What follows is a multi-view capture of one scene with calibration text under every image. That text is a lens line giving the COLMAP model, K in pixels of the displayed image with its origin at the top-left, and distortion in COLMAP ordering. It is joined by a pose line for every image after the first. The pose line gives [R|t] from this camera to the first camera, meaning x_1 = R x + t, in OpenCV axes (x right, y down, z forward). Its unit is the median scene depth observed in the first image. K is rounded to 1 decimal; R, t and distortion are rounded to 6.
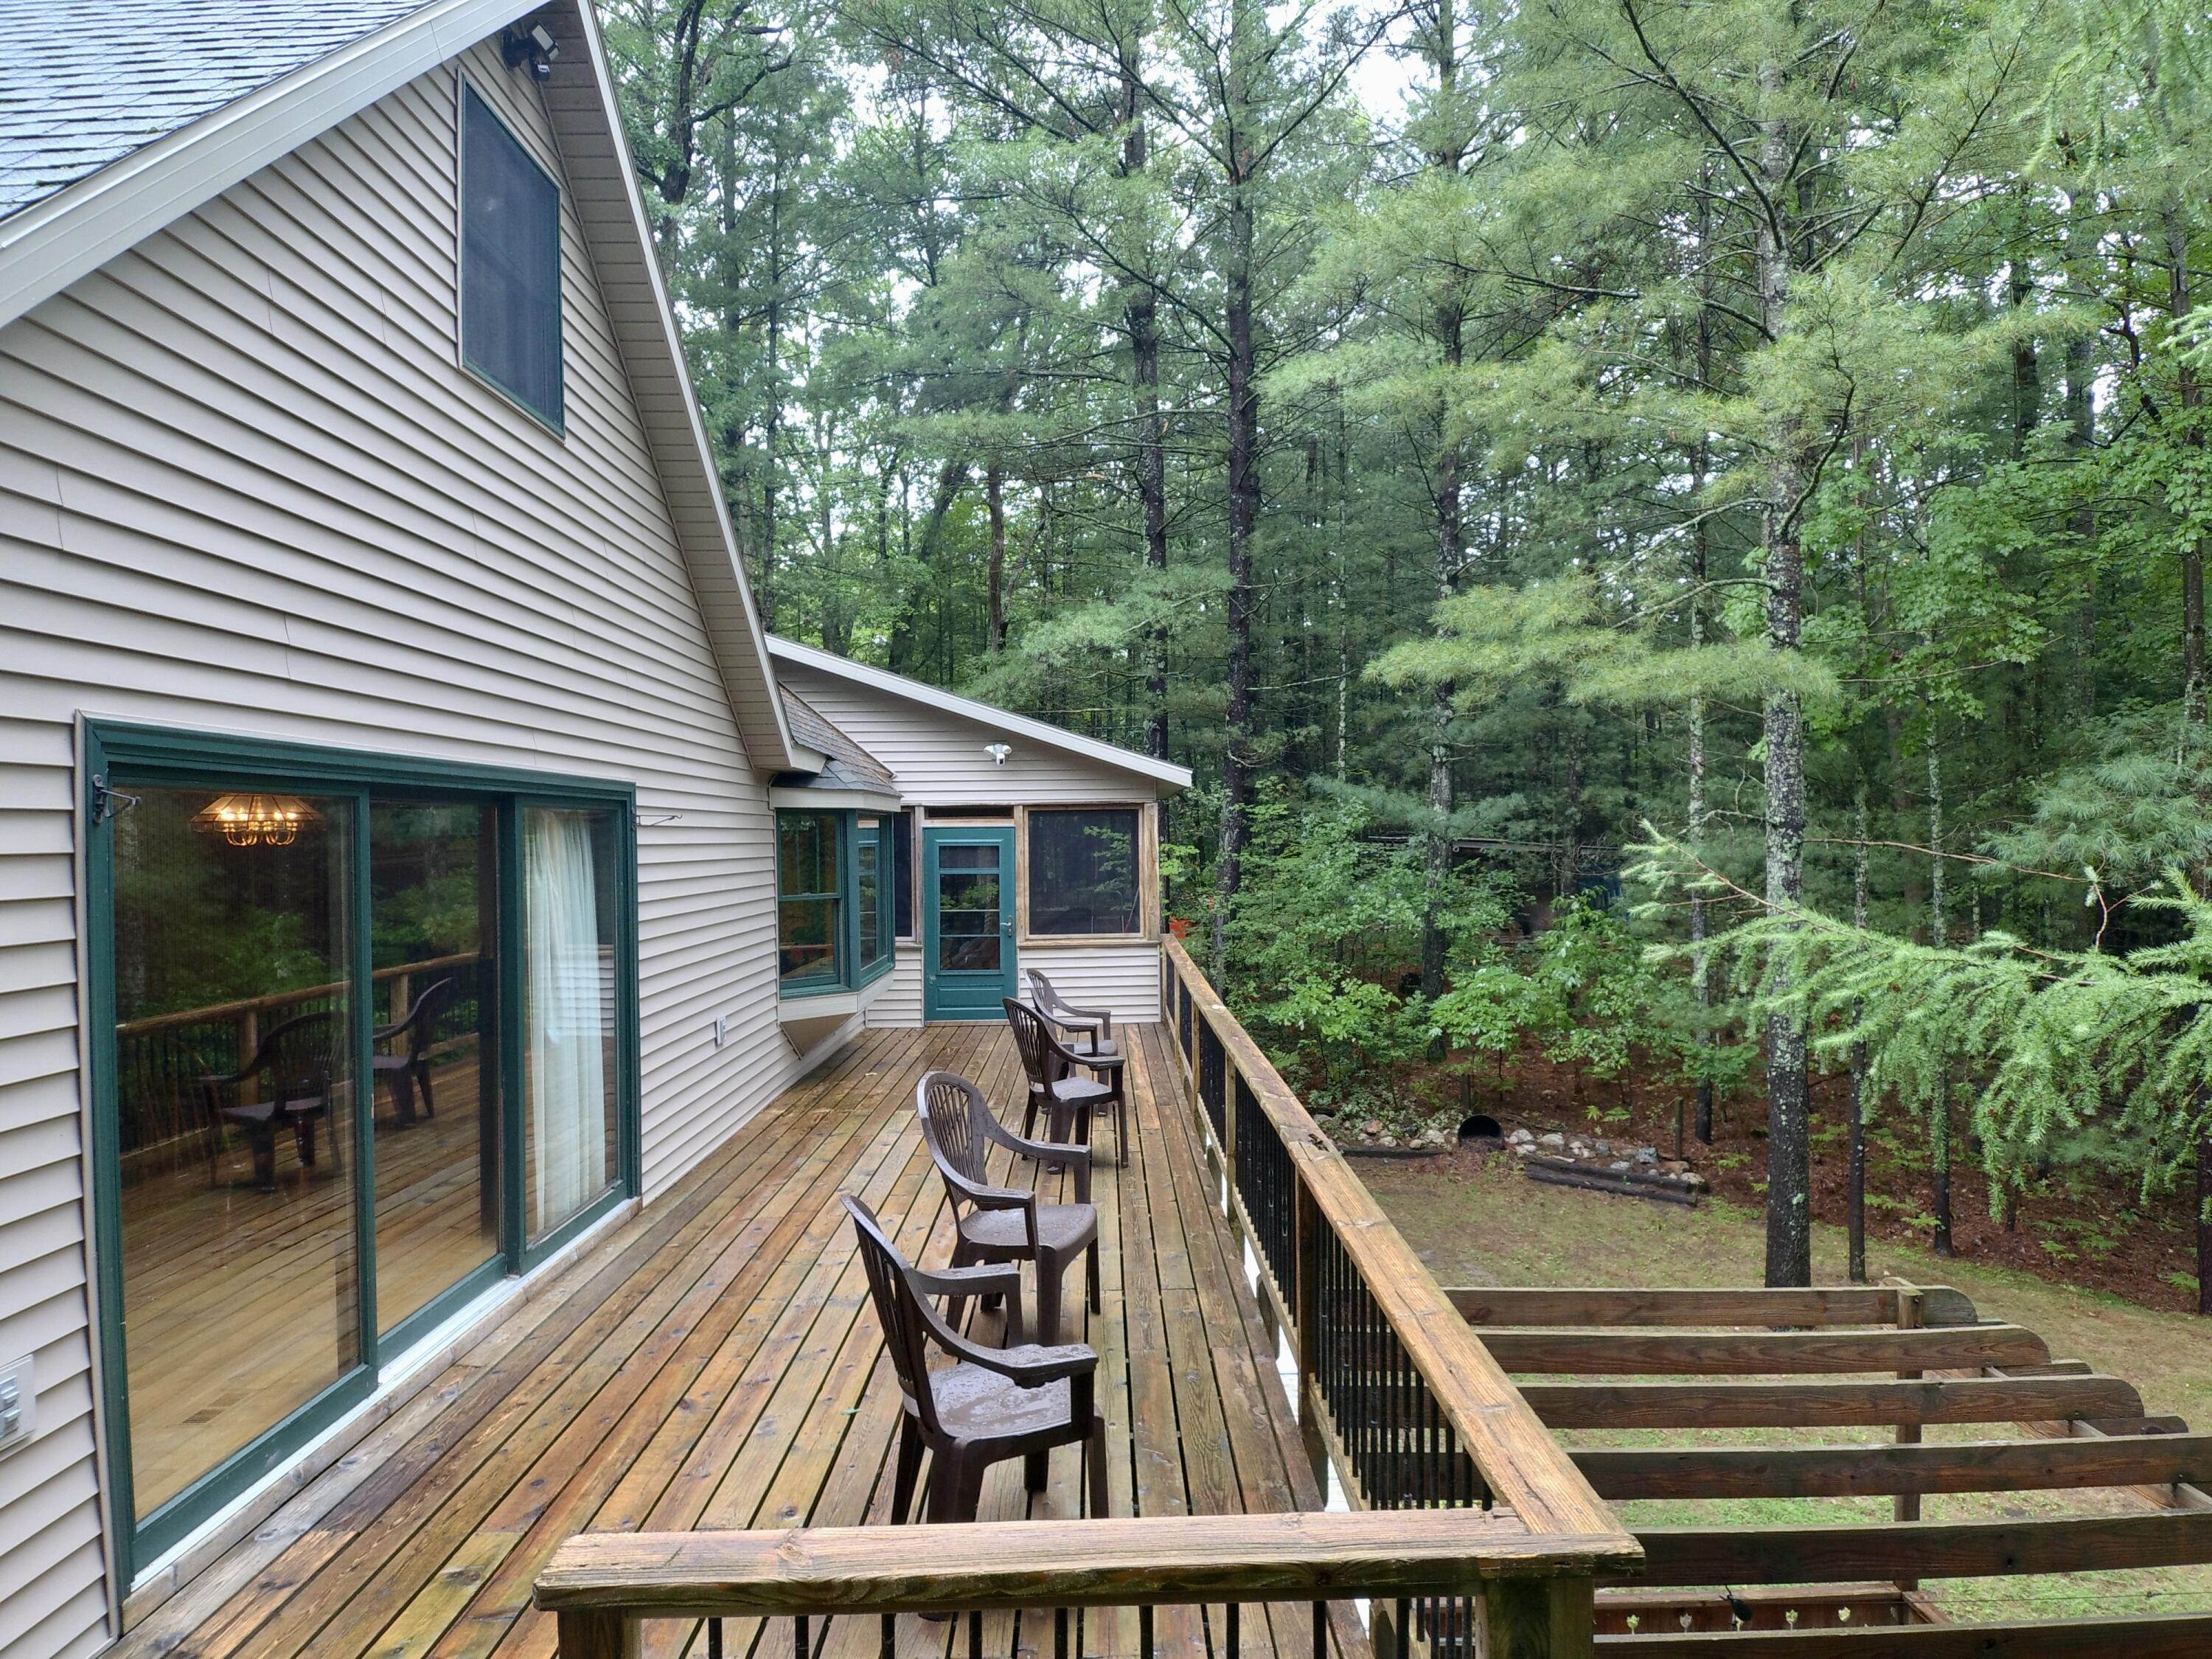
lens RADIAL K [[1311.9, 0, 1136.6], [0, 1311.9, 849.0], [0, 0, 1]] dist [0.069739, -0.097587]
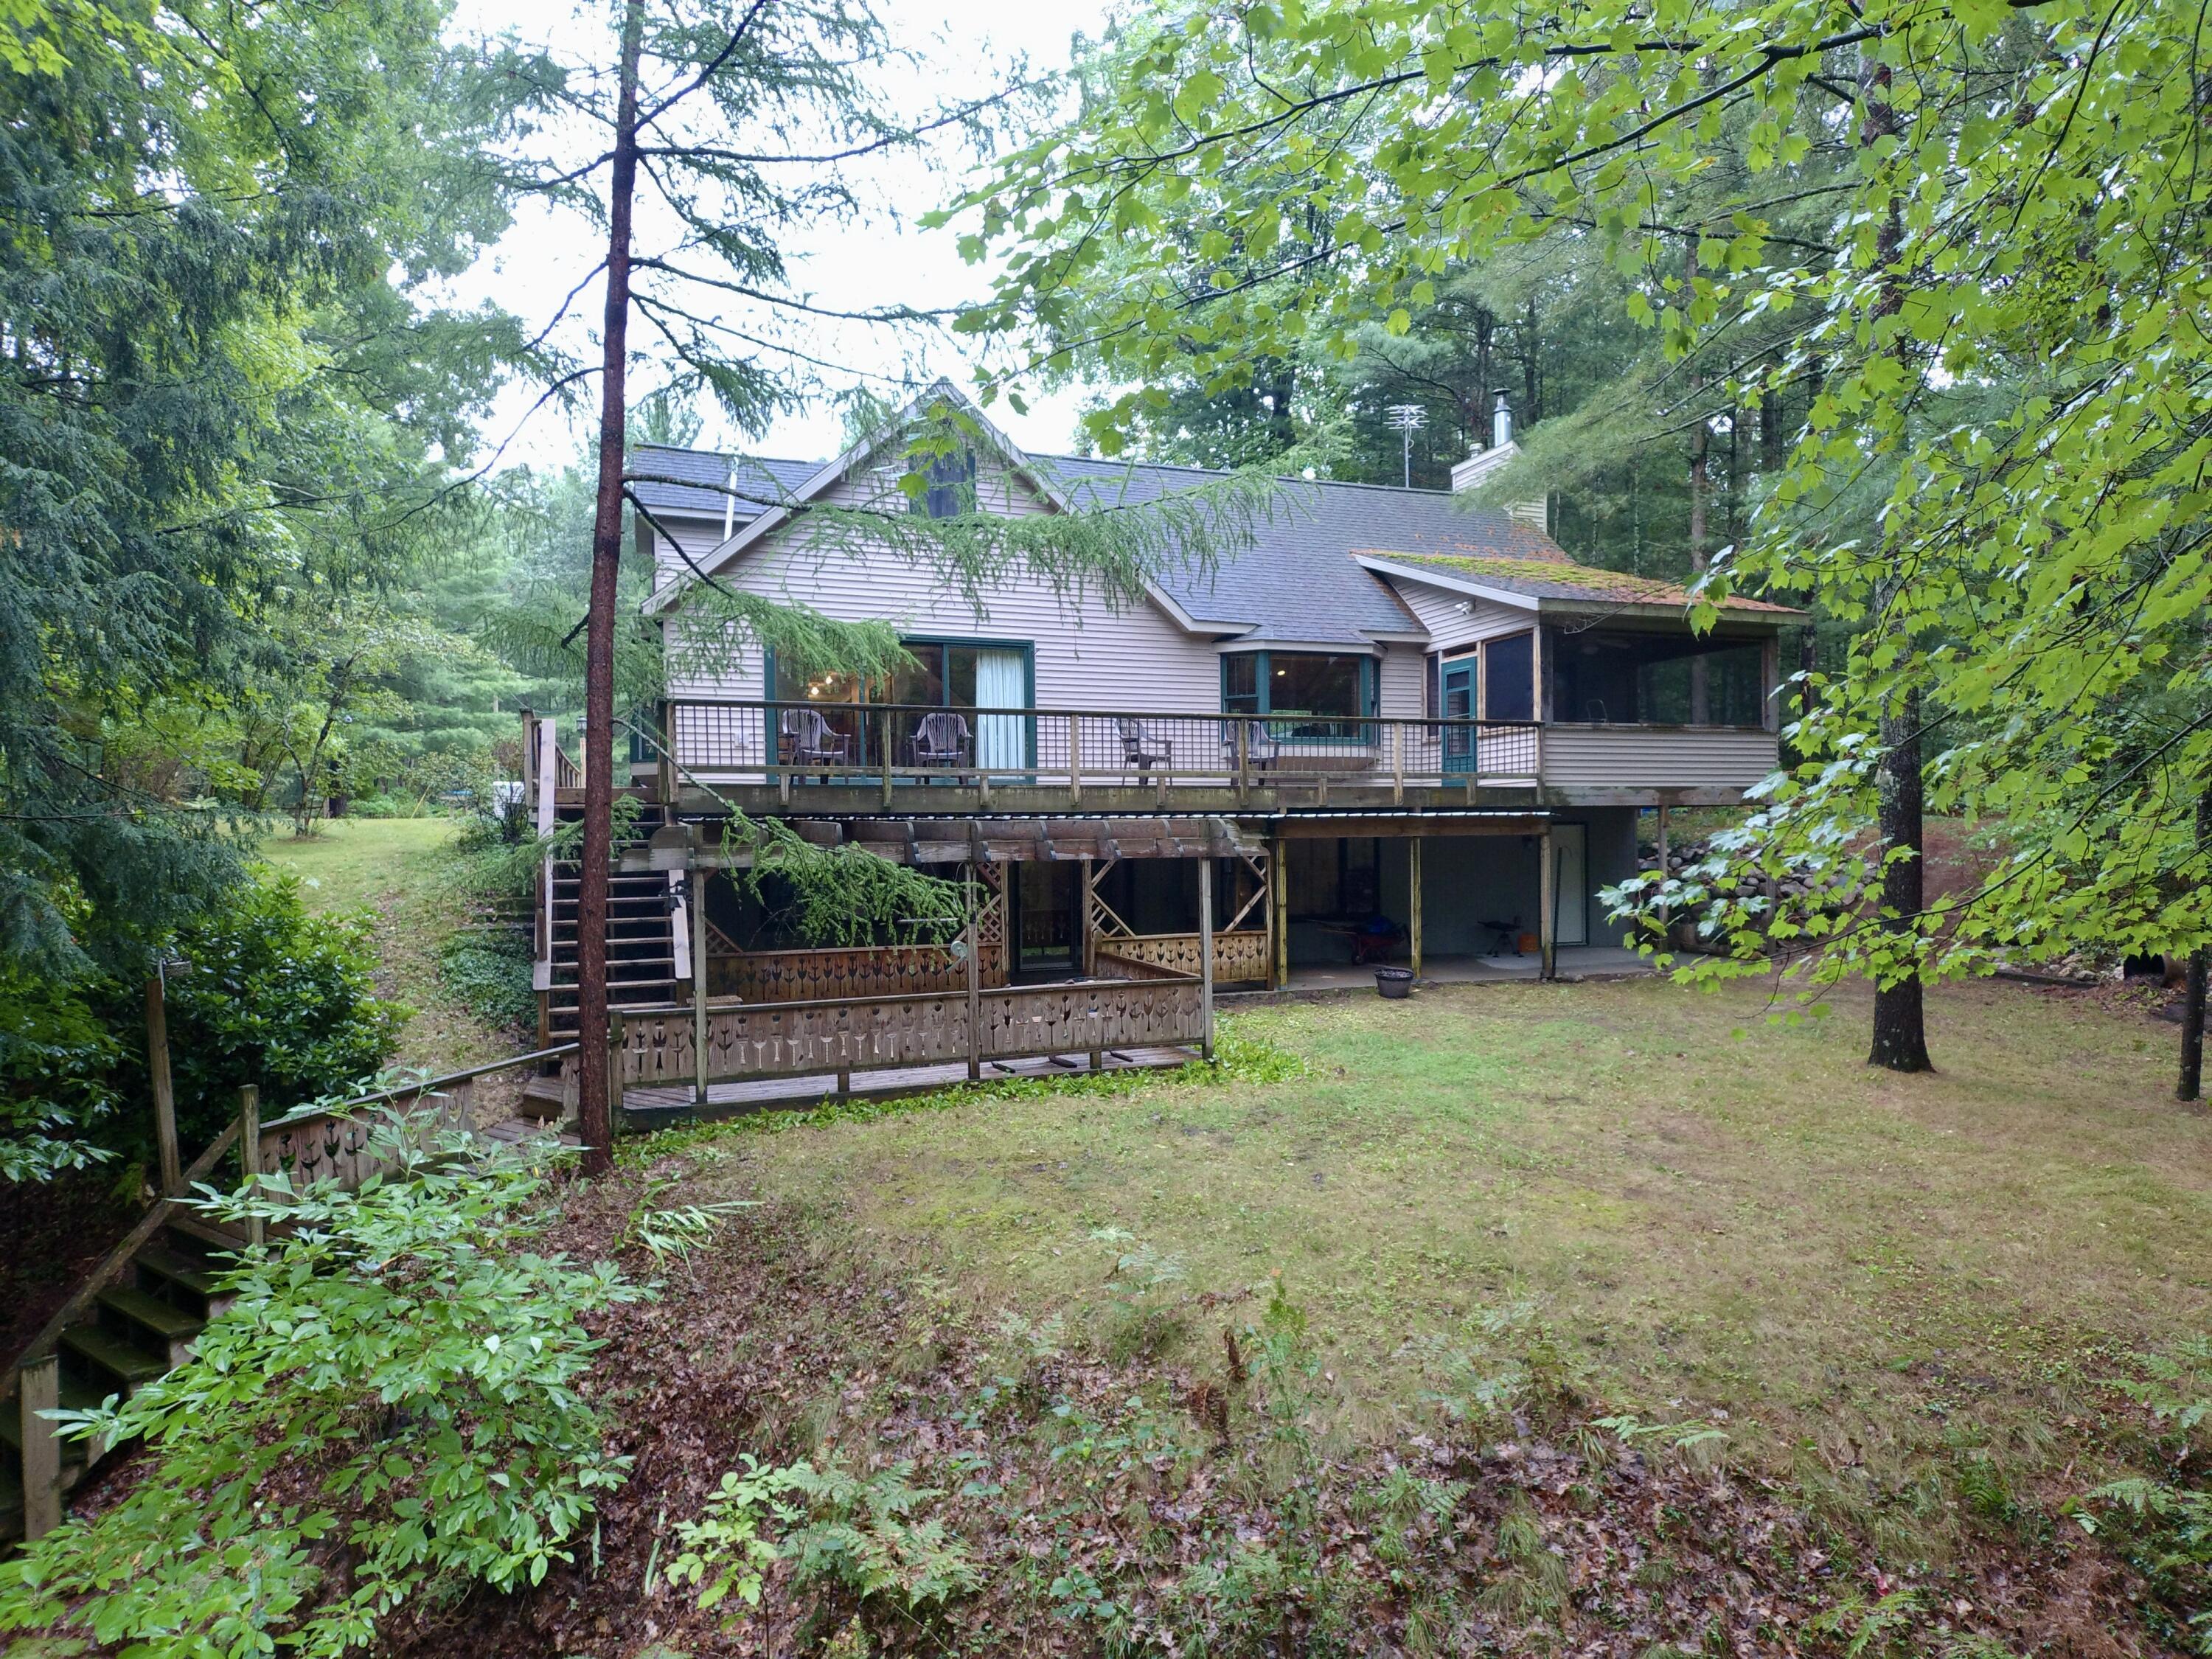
lens RADIAL K [[1311.9, 0, 1136.6], [0, 1311.9, 849.0], [0, 0, 1]] dist [0.069739, -0.097587]
pose [[0.339871, 0.022528, -0.940202, 1.186039], [-0.003039, 0.999734, 0.022856, 0.168710], [0.940467, -0.004911, 0.339849, 0.128618]]
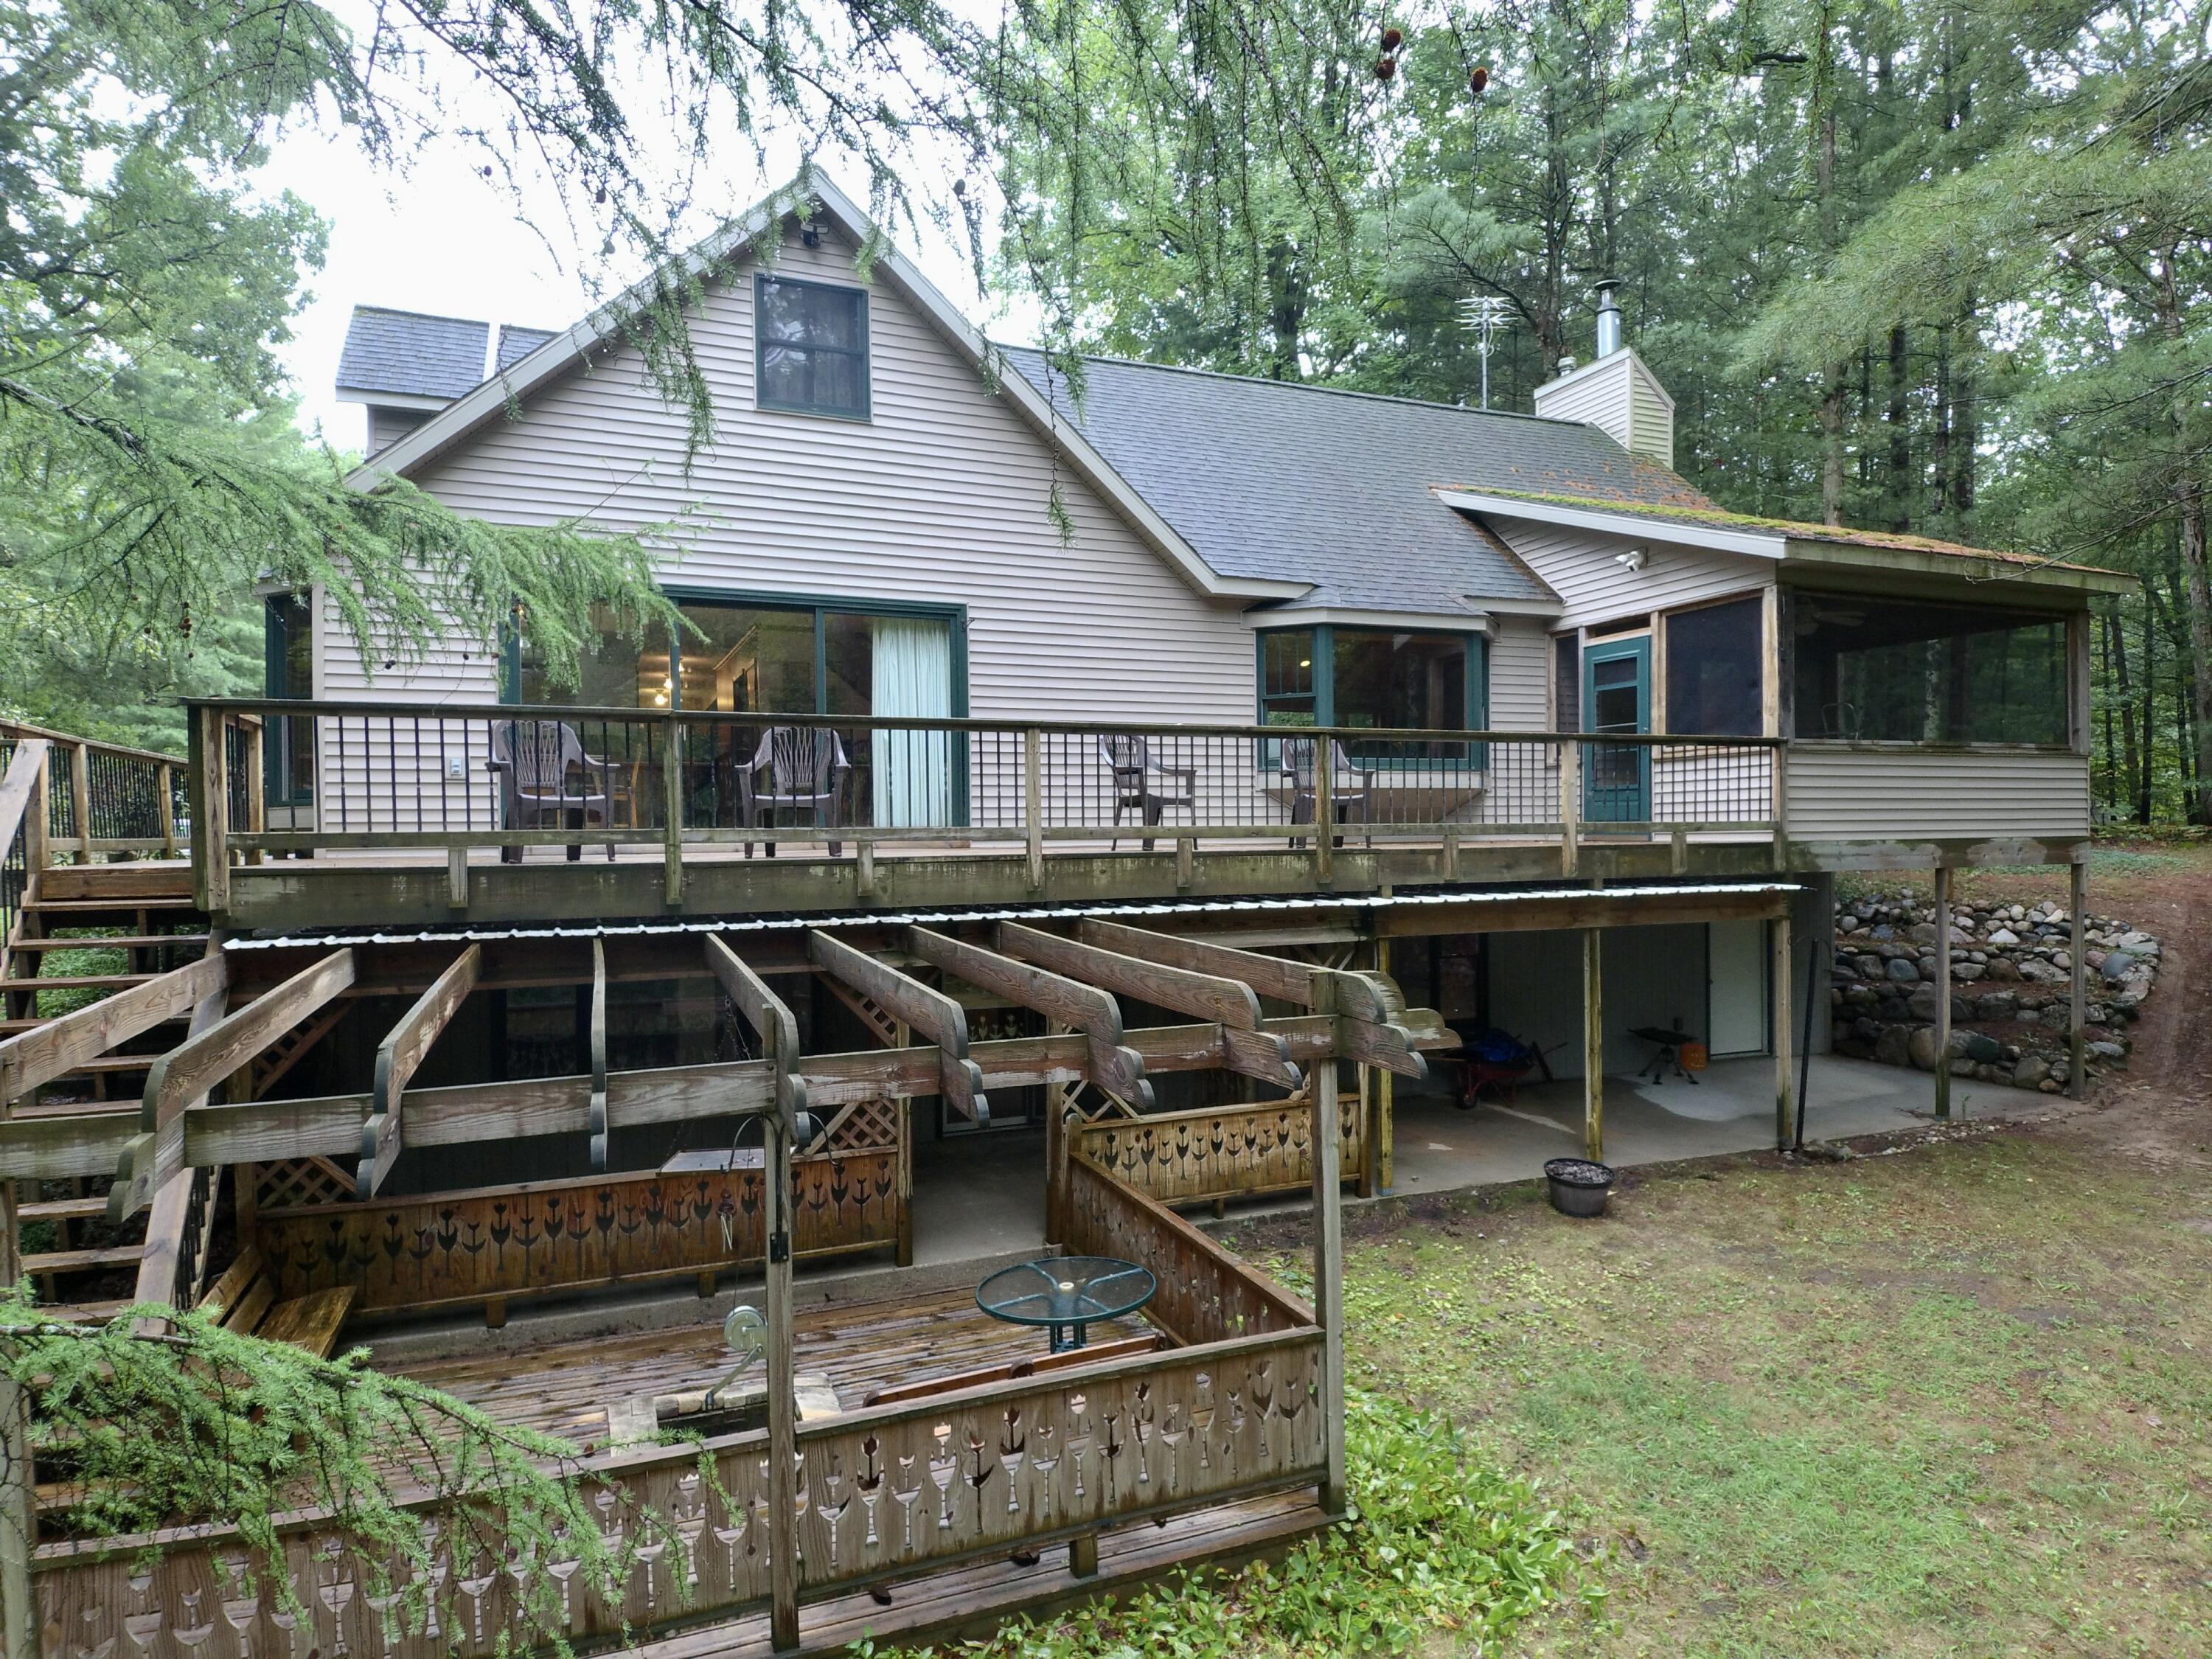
lens RADIAL K [[1311.9, 0, 1136.6], [0, 1311.9, 849.0], [0, 0, 1]] dist [0.069739, -0.097587]
pose [[0.372582, 0.025122, -0.927659, 0.675003], [-0.003599, 0.999665, 0.025627, 0.117314], [0.927992, -0.006210, 0.372547, 0.284358]]
